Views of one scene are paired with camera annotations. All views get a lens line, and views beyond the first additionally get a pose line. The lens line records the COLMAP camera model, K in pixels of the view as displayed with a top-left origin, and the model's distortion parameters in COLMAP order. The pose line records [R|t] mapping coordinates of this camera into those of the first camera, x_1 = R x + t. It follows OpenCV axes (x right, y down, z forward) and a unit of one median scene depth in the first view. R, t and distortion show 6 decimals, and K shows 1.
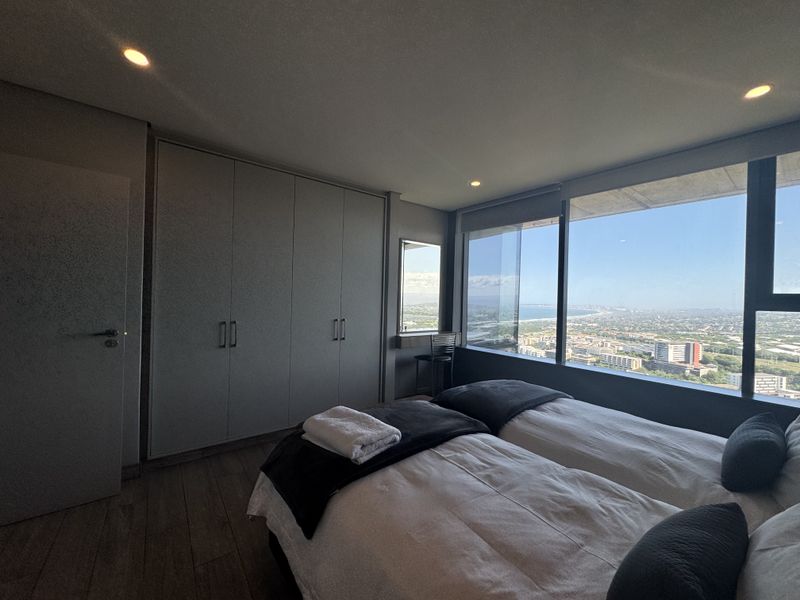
lens RADIAL K [[322.1, 0, 400.0], [0, 322.1, 300.0], [0, 0, 1]] dist [-0.001882, -0.000256]
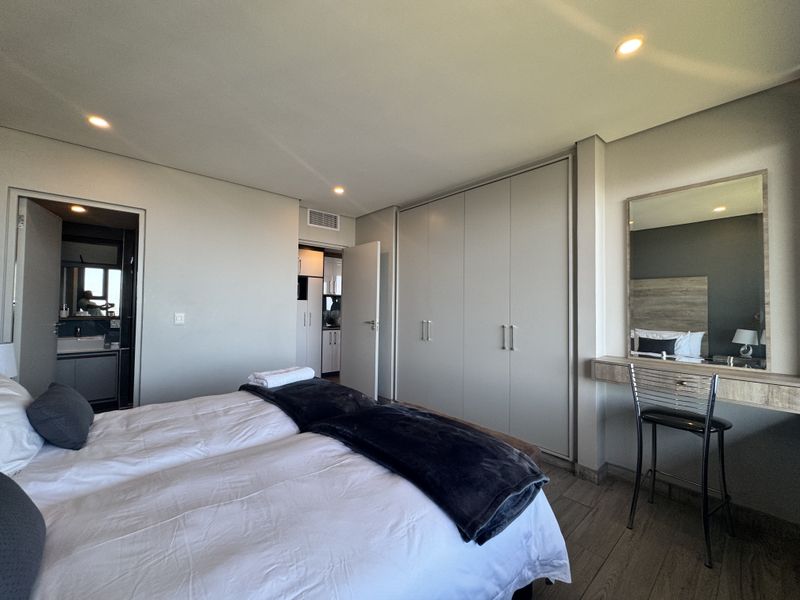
lens RADIAL K [[322.1, 0, 400.0], [0, 322.1, 300.0], [0, 0, 1]] dist [-0.001882, -0.000256]
pose [[0.065416, -0.054226, -0.996384, 0.671110], [-0.020419, 0.998241, -0.055668, 0.044652], [0.997649, 0.023987, 0.064194, 0.650948]]
